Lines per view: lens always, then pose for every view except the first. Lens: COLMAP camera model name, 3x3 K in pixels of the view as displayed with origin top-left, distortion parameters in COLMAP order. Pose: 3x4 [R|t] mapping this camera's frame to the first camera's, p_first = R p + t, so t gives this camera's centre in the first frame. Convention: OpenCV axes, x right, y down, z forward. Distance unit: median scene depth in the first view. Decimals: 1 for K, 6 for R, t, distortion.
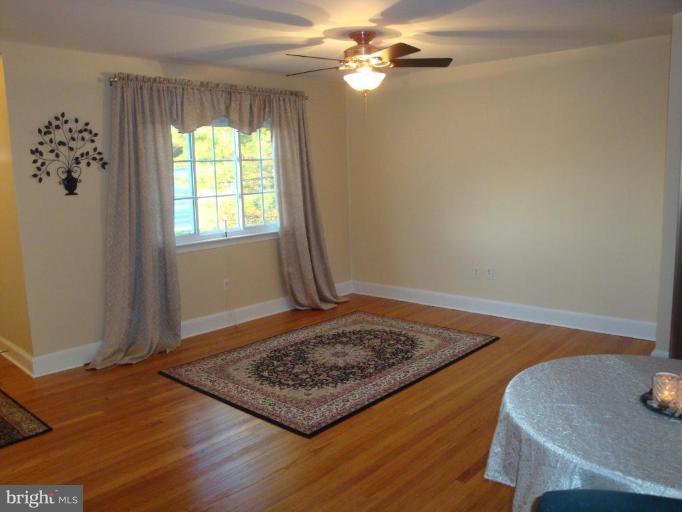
lens RADIAL K [[579.5, 0, 341.0], [0, 579.5, 256.0], [0, 0, 1]] dist [-0.083084, 0.008717]
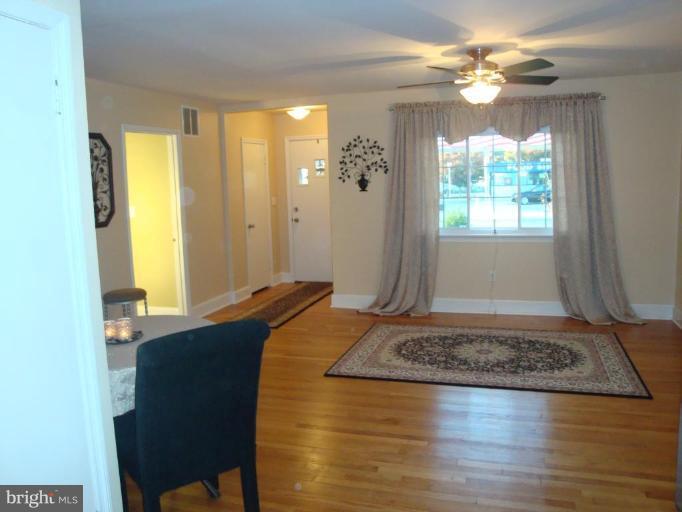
lens RADIAL K [[579.5, 0, 341.0], [0, 579.5, 256.0], [0, 0, 1]] dist [-0.083084, 0.008717]
pose [[0.399385, 0.132304, -0.907187, 0.876751], [-0.120253, 0.988543, 0.091228, -0.070931], [0.908862, 0.072657, 0.410719, 0.342468]]
